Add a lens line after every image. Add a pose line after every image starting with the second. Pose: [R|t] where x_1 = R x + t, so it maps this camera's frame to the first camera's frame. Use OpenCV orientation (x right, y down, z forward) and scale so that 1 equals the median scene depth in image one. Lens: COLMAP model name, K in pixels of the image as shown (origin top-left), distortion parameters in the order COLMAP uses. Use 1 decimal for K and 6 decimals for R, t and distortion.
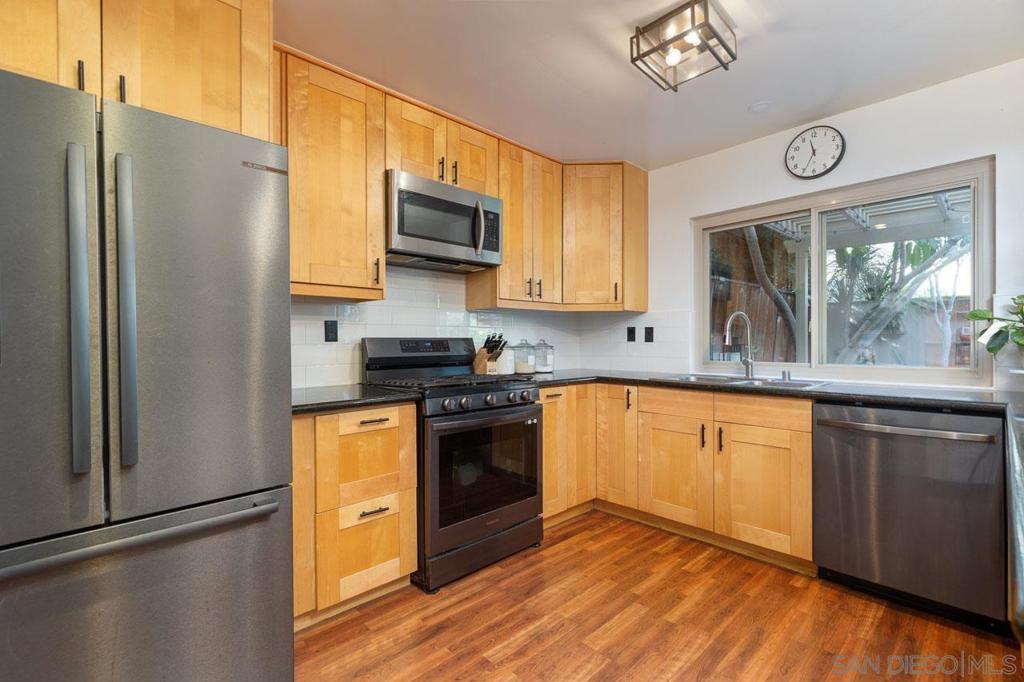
lens RADIAL K [[457.4, 0, 505.0], [0, 457.4, 343.0], [0, 0, 1]] dist [0.004250, -0.000115]
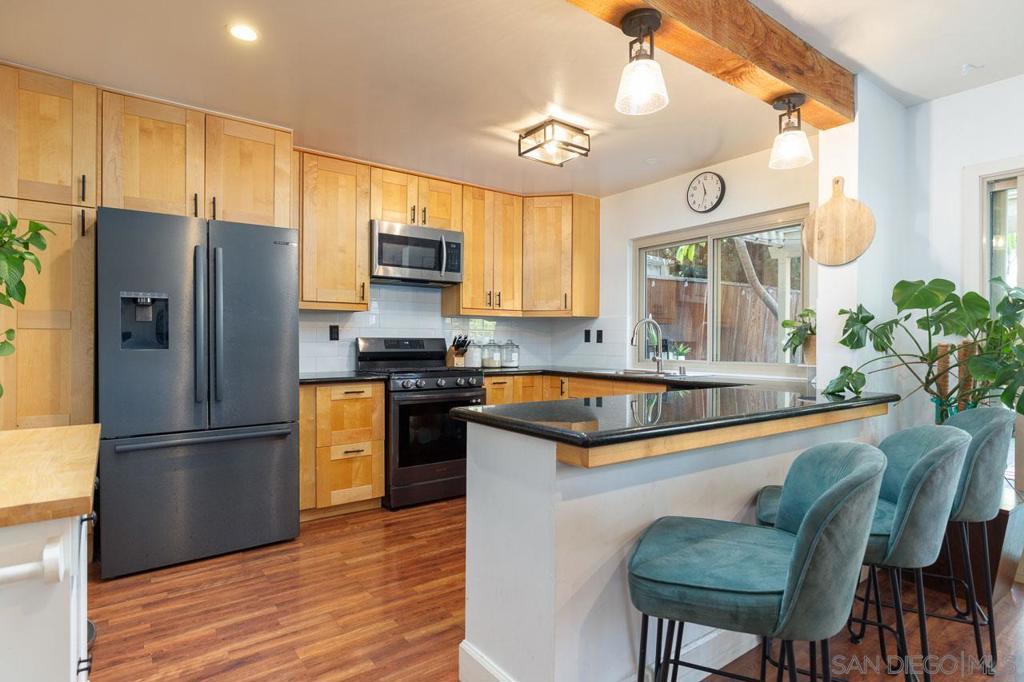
lens RADIAL K [[558.2, 0, 514.3], [0, 558.2, 343.9], [0, 0, 1]] dist [-0.000970, -0.000152]
pose [[0.992246, 0.009479, -0.123928, 0.353657], [-0.009260, 0.999954, 0.002339, -0.000657], [0.123945, -0.001173, 0.992288, -0.585486]]
